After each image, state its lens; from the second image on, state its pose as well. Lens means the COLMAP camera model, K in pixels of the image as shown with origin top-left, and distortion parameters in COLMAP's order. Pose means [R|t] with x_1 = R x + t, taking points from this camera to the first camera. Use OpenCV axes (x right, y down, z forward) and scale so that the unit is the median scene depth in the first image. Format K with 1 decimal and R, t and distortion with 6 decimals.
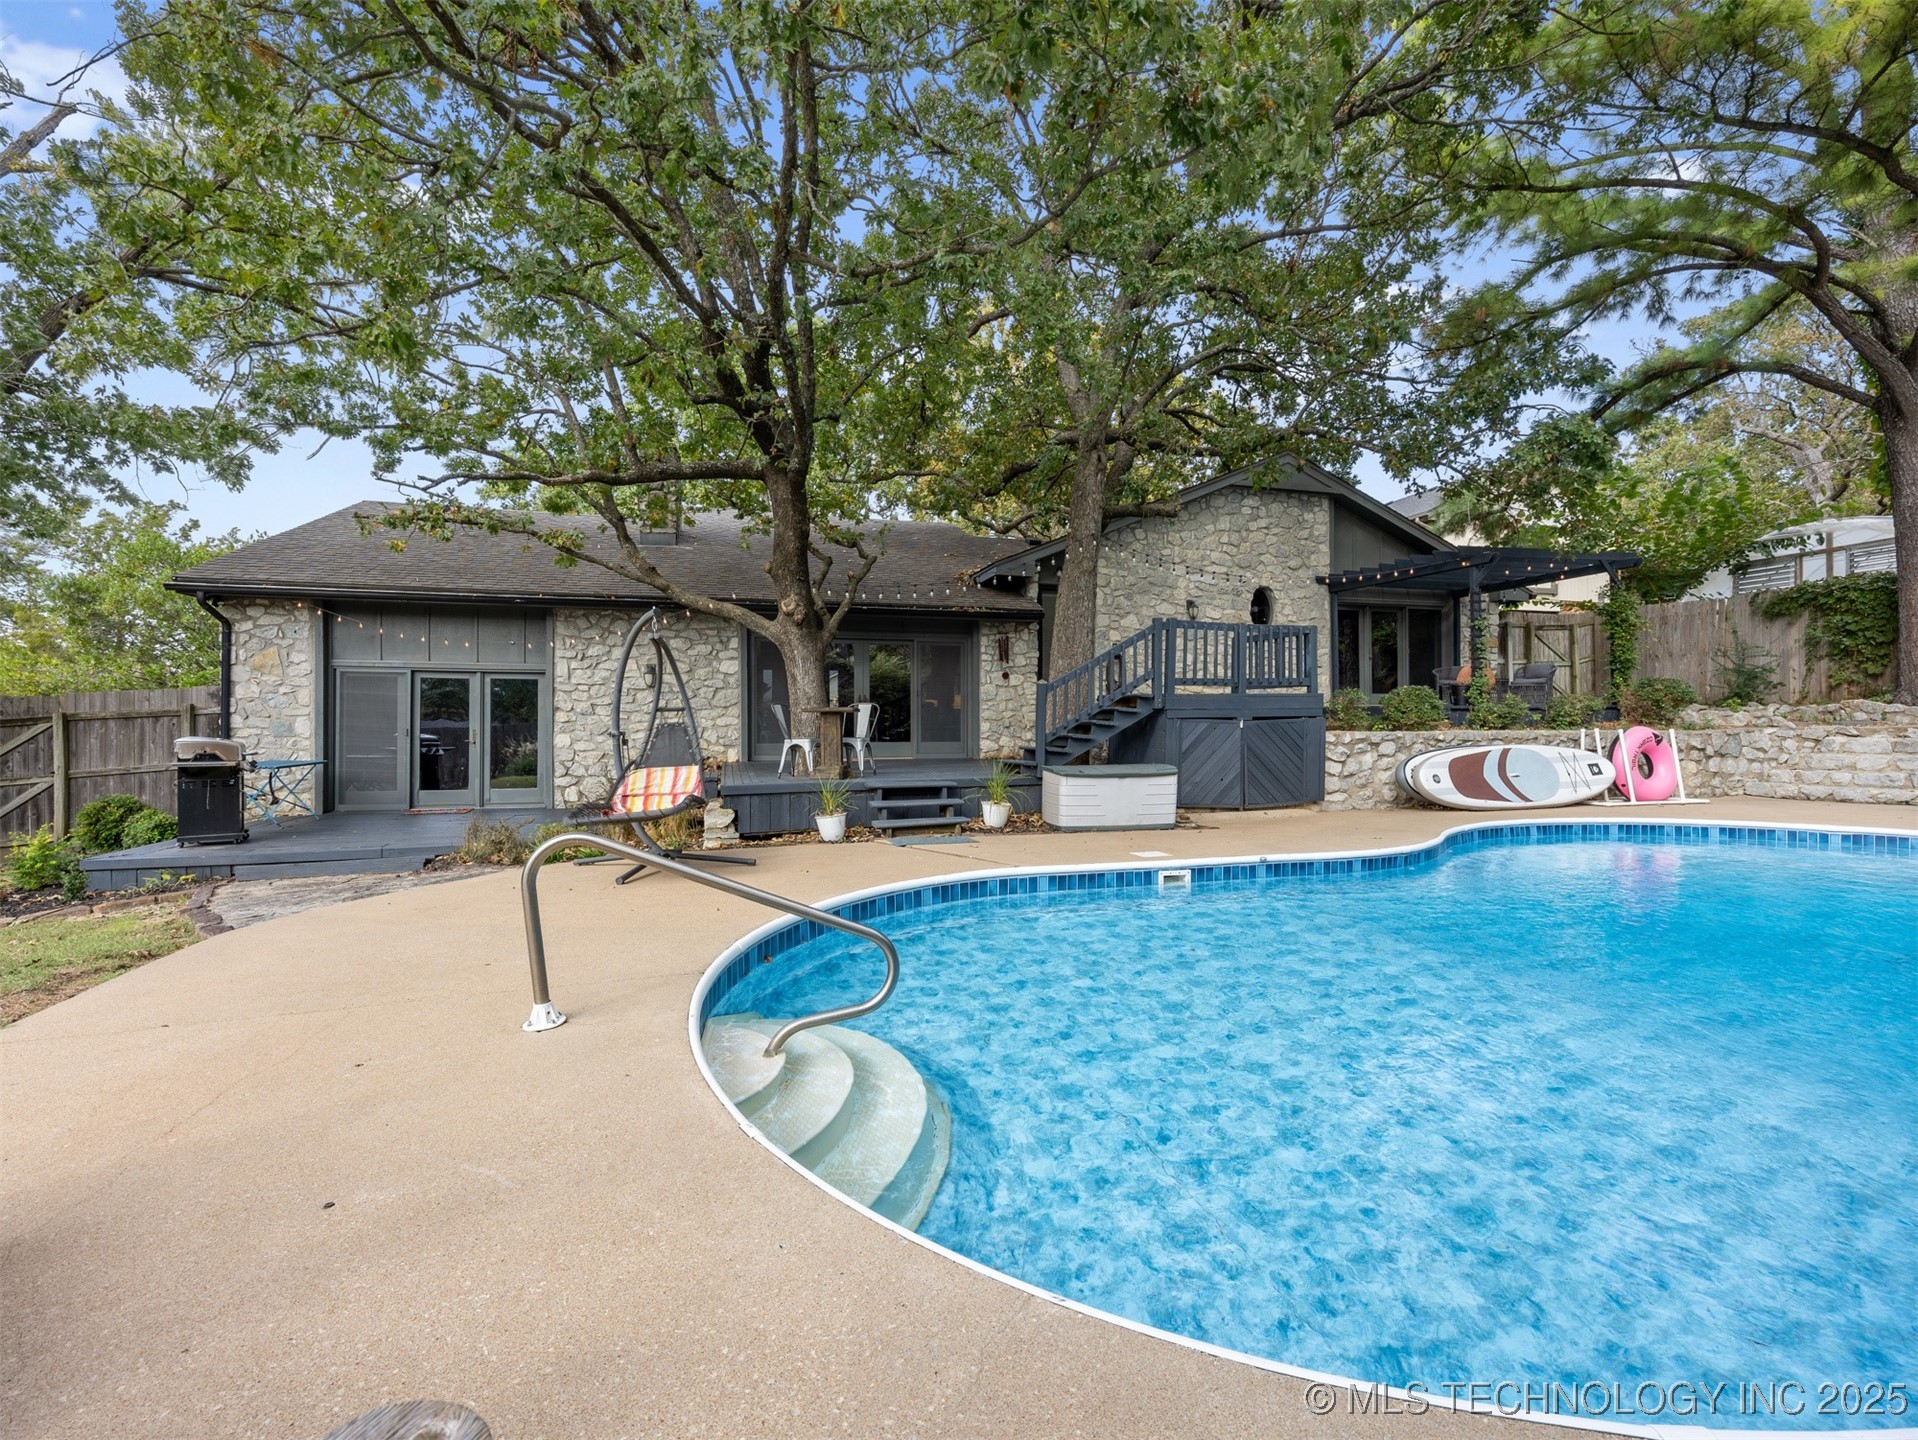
lens RADIAL K [[829.2, 0, 957.5], [0, 829.2, 720.0], [0, 0, 1]] dist [0.001001, 0.000466]
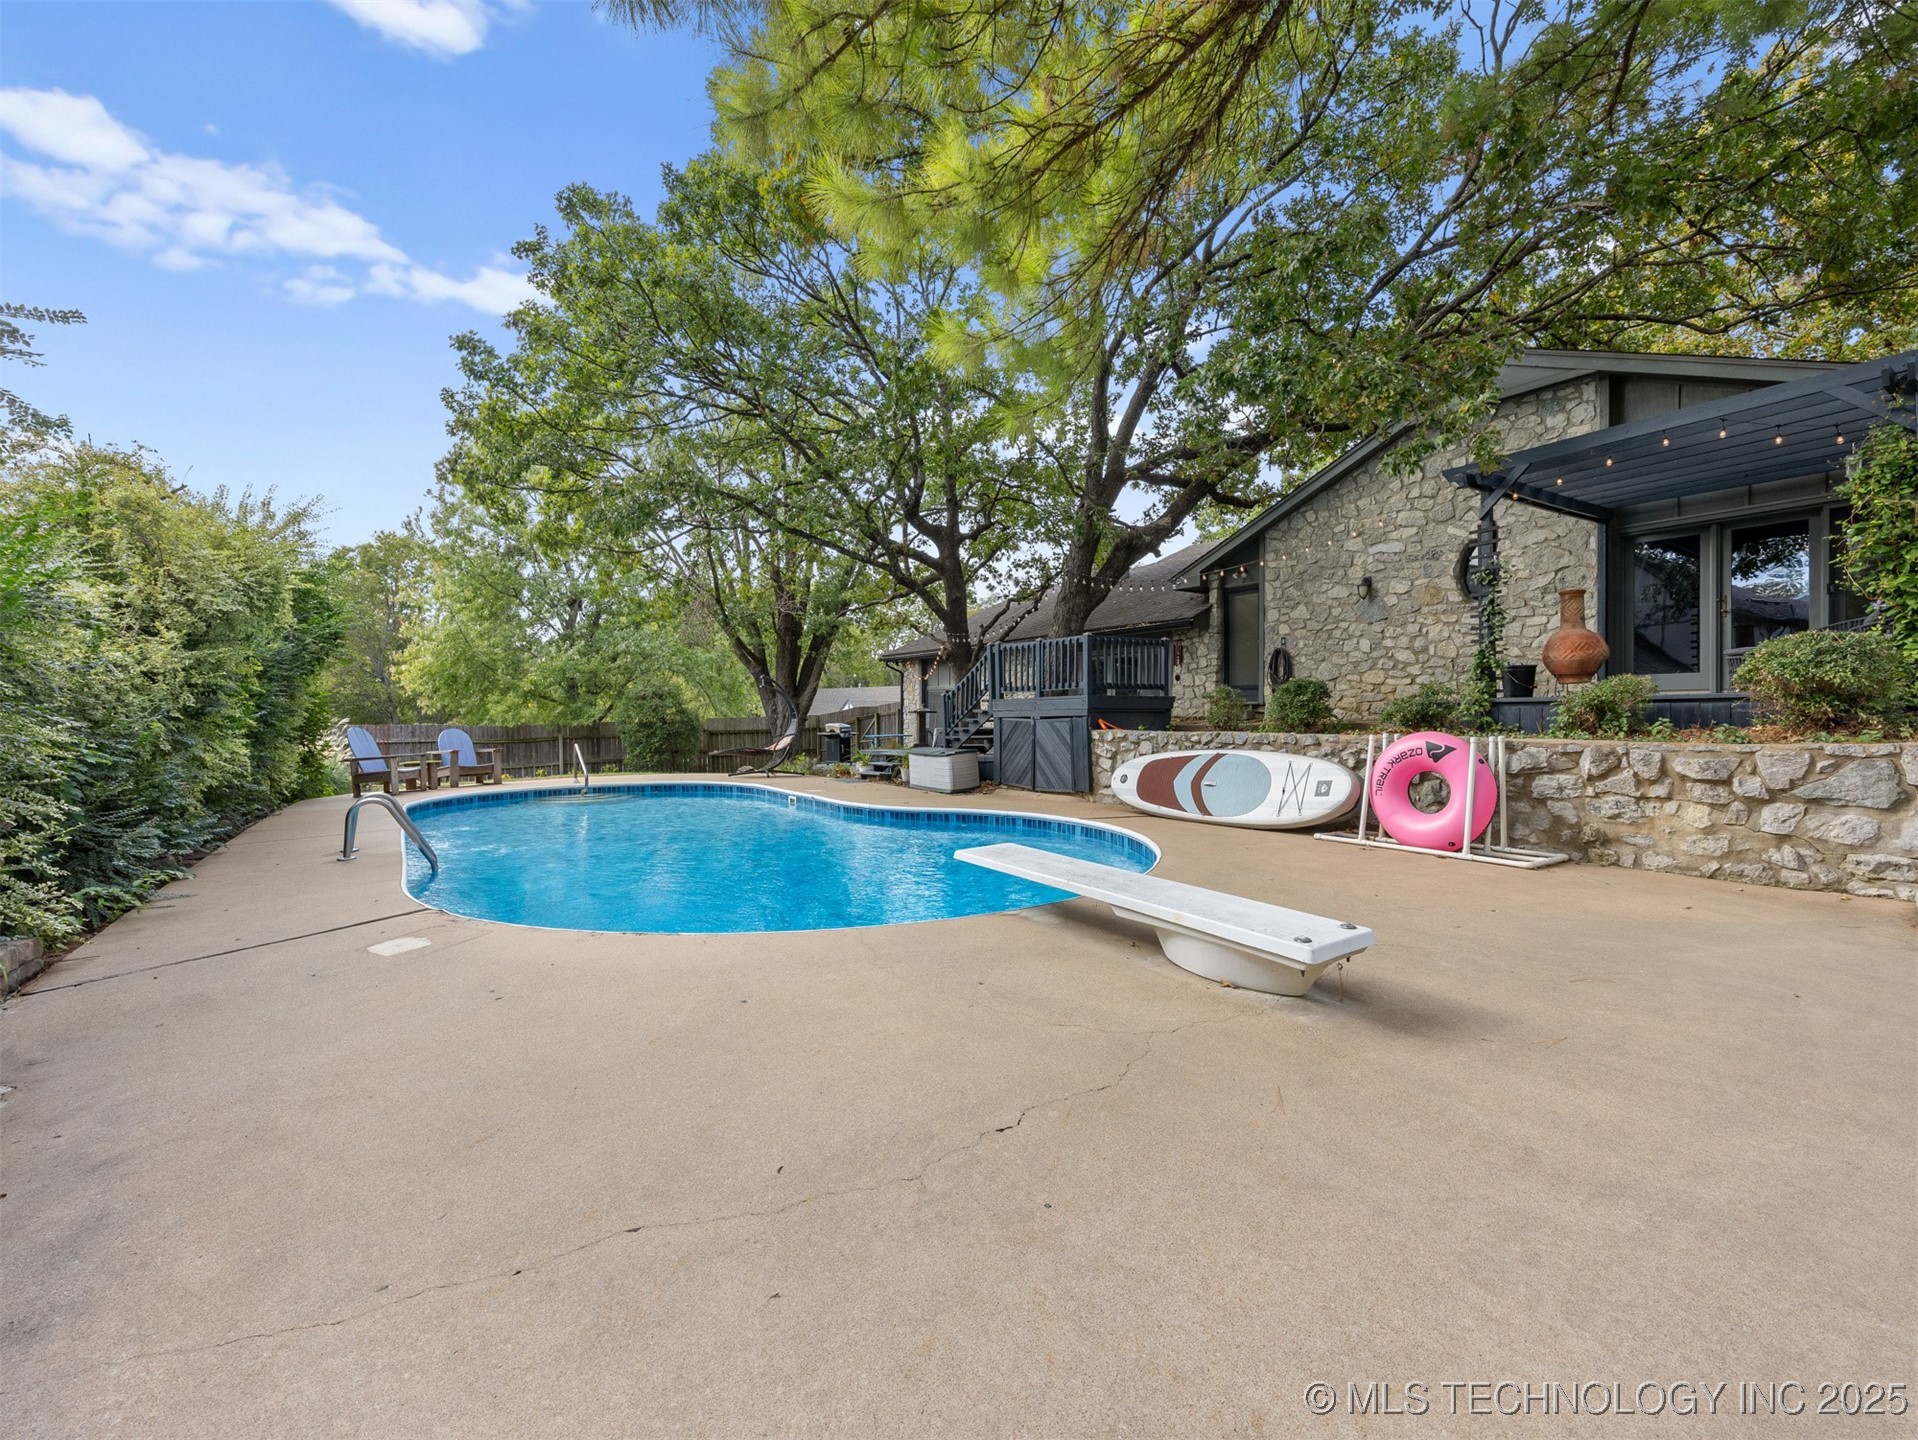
lens RADIAL K [[829.2, 0, 963.7], [0, 829.2, 714.5], [0, 0, 1]] dist [0.001001, 0.000466]
pose [[0.310829, 0.001176, -0.950465, 1.398101], [0.004564, 0.999986, 0.002729, -0.009294], [0.950455, -0.005186, 0.310820, 0.484119]]
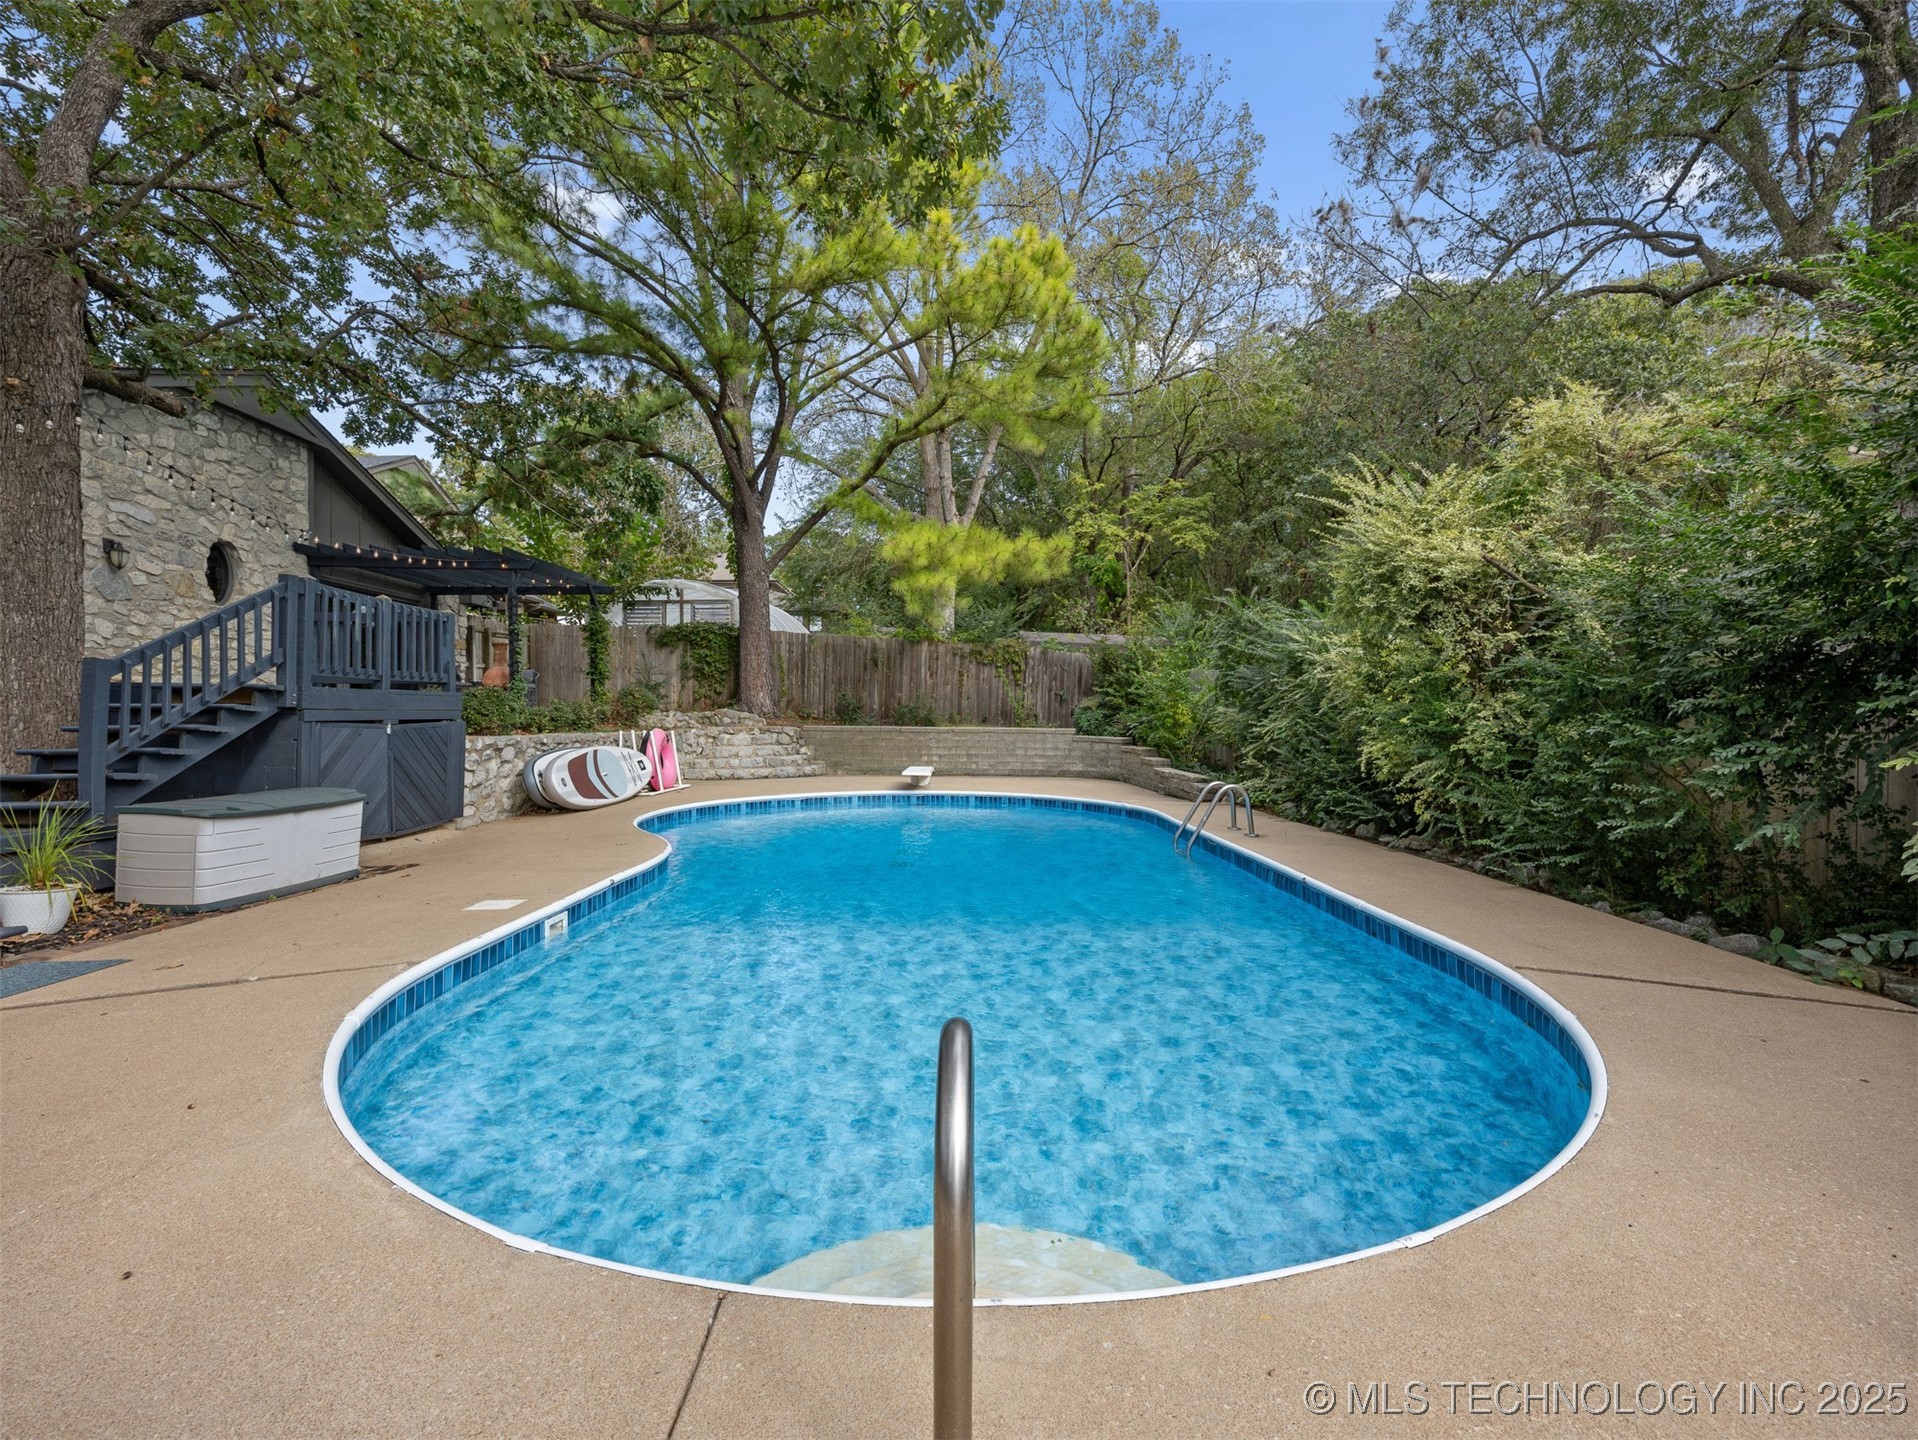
lens RADIAL K [[829.2, 0, 955.4], [0, 829.2, 721.1], [0, 0, 1]] dist [0.001001, 0.000466]
pose [[0.259385, 0.002342, 0.965771, -0.259883], [-0.003155, 0.999994, -0.001578, -0.002889], [-0.965769, -0.002637, 0.259391, 0.272302]]
